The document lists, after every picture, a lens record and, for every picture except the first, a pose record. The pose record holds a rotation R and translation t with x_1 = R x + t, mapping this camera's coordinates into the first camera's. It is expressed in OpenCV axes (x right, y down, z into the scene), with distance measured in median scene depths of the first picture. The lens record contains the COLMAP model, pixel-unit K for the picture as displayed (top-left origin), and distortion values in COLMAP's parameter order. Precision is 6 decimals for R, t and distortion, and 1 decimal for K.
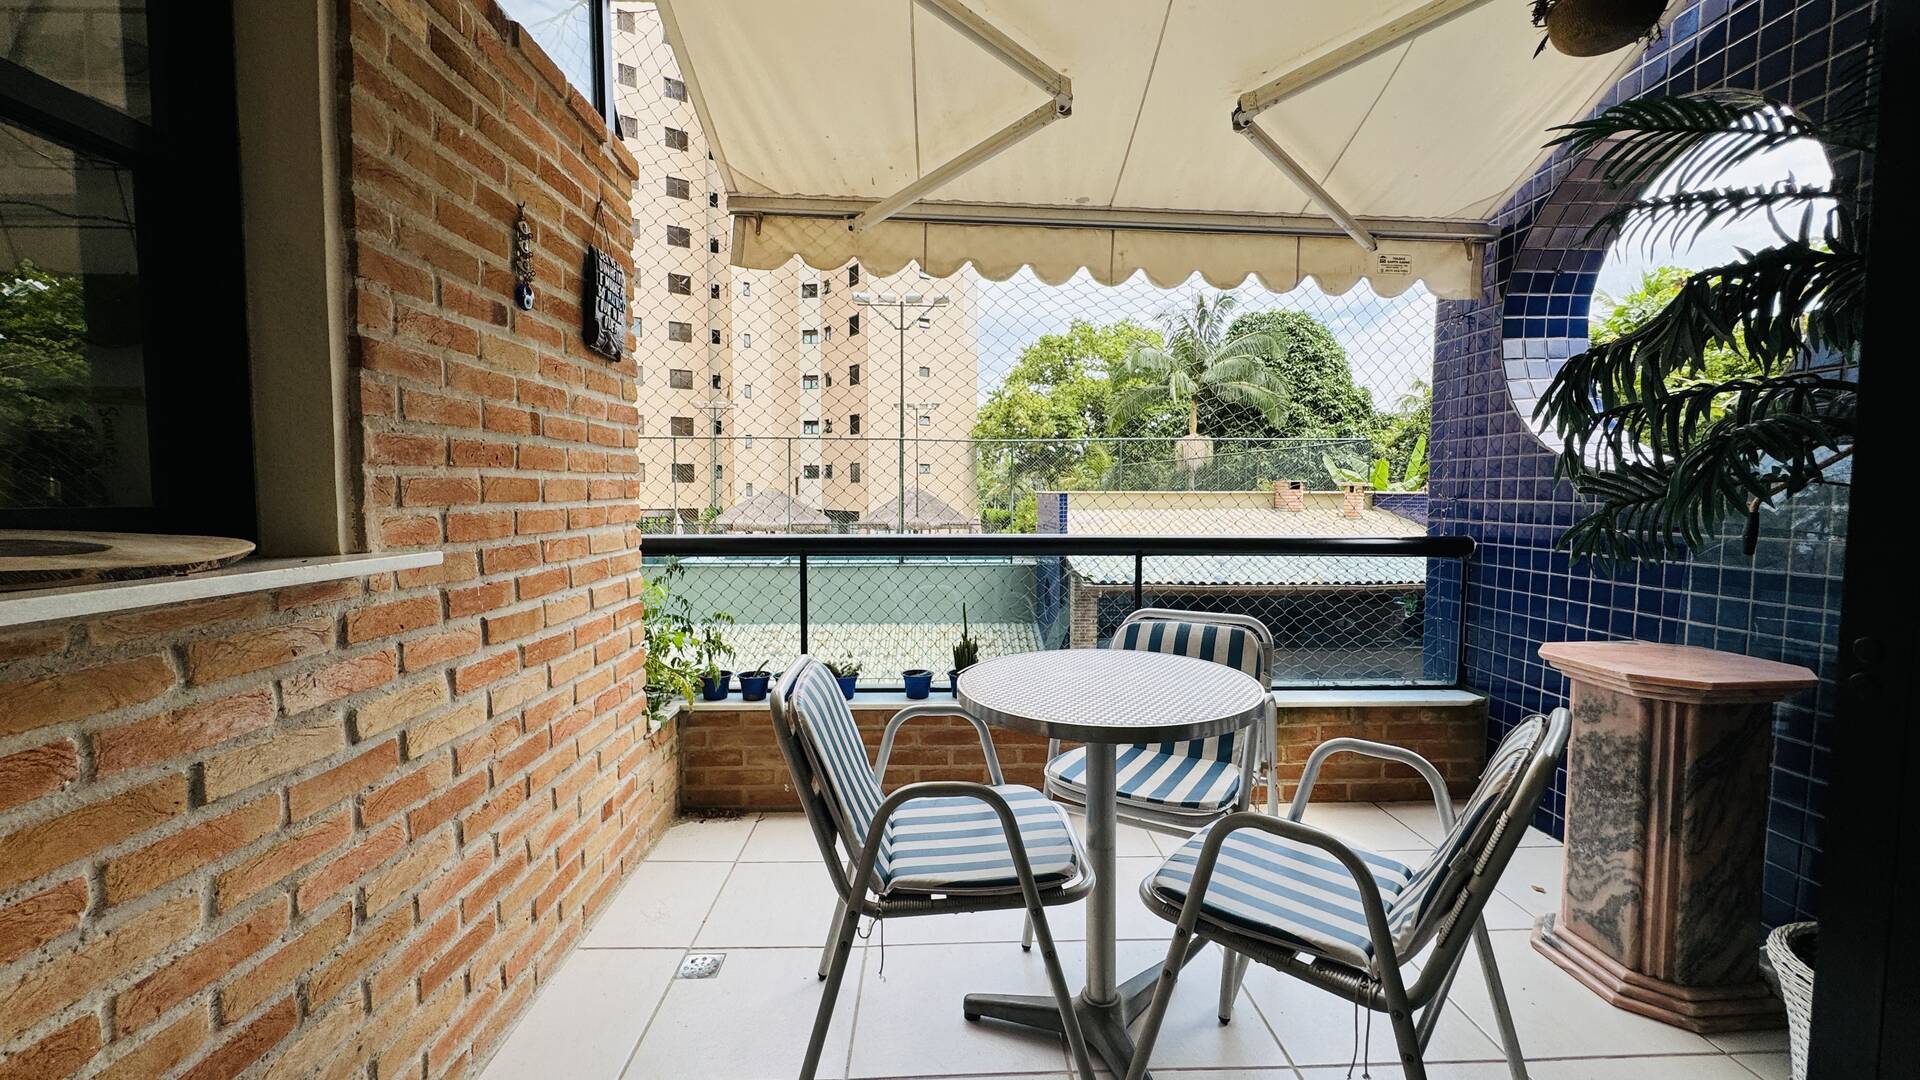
lens RADIAL K [[768.0, 0, 956.1], [0, 768.0, 541.7], [0, 0, 1]] dist [-0.001402, 0.000565]
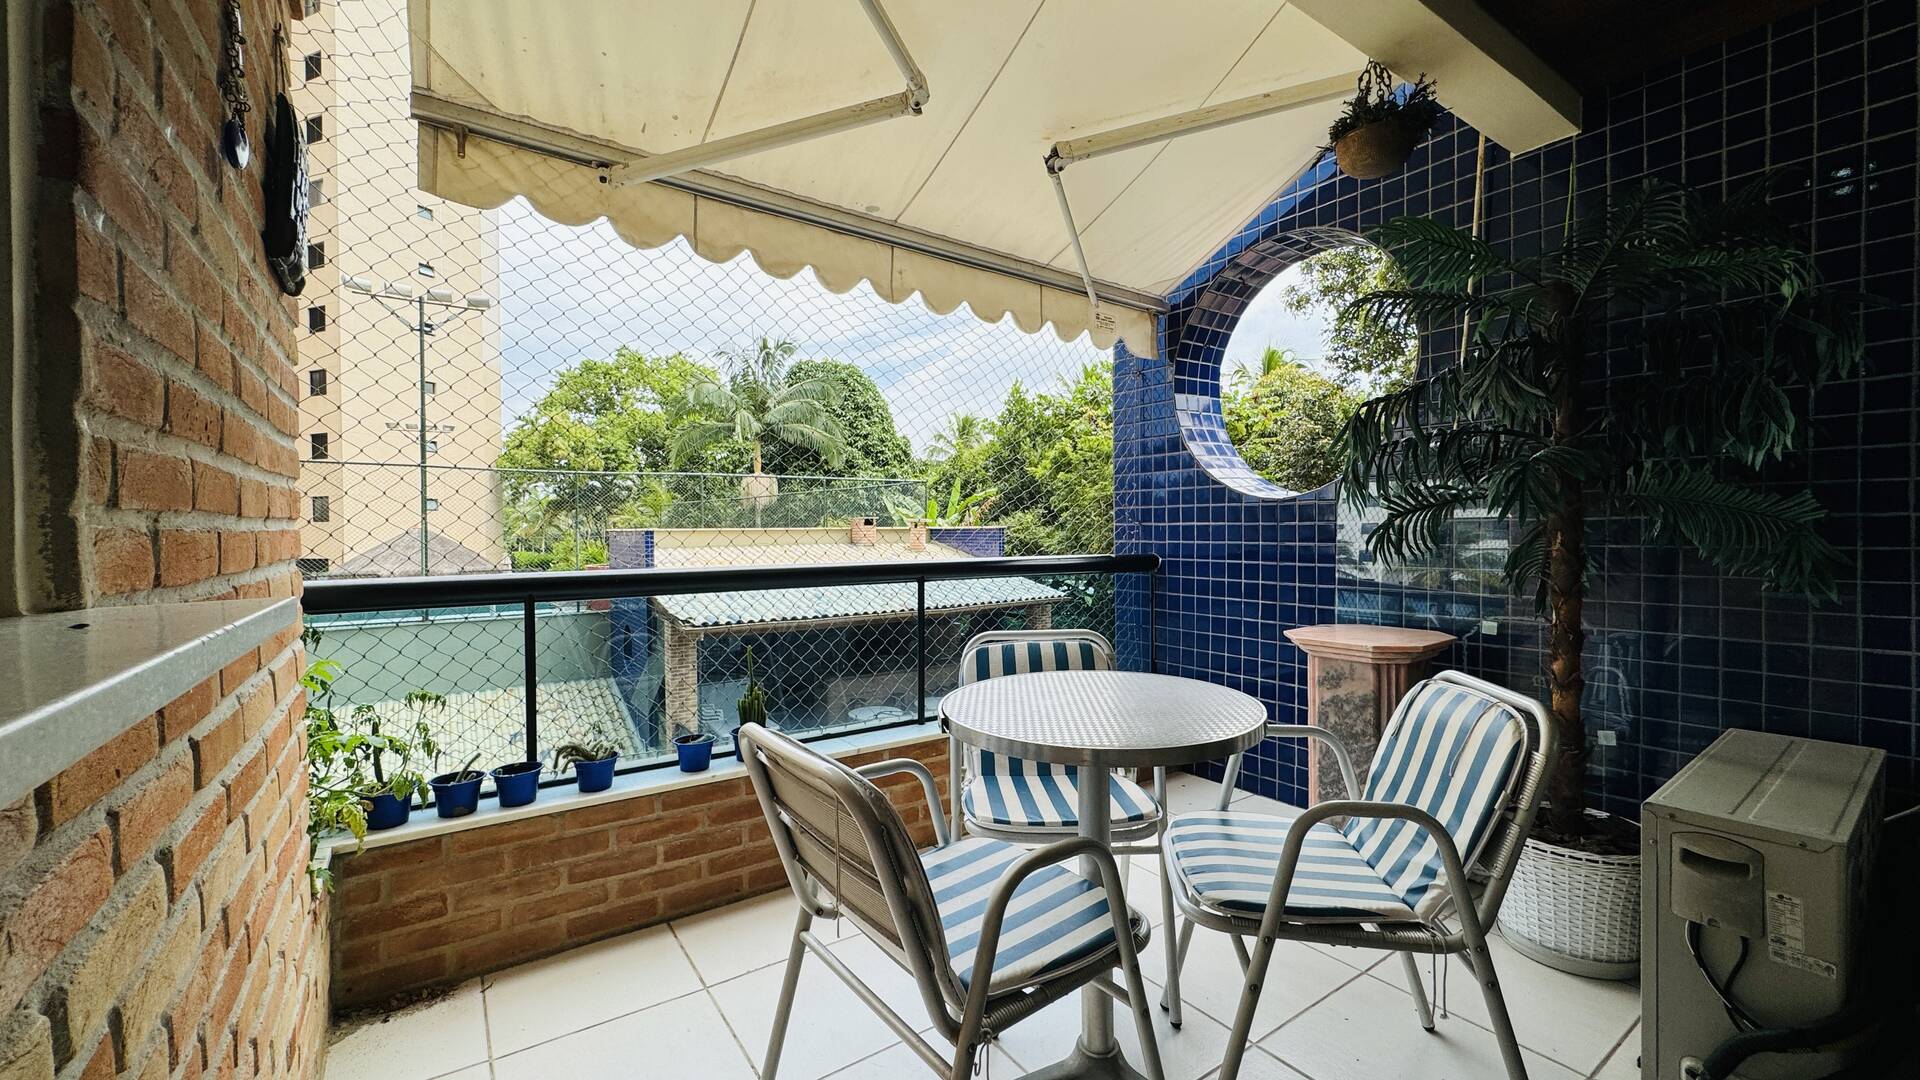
lens RADIAL K [[768.0, 0, 960.5], [0, 768.0, 540.9], [0, 0, 1]] dist [-0.001402, 0.000565]
pose [[0.837399, -0.016069, 0.546356, -0.259019], [0.044290, 0.998276, -0.038523, 0.006499], [-0.544795, 0.056458, 0.836667, 0.161886]]
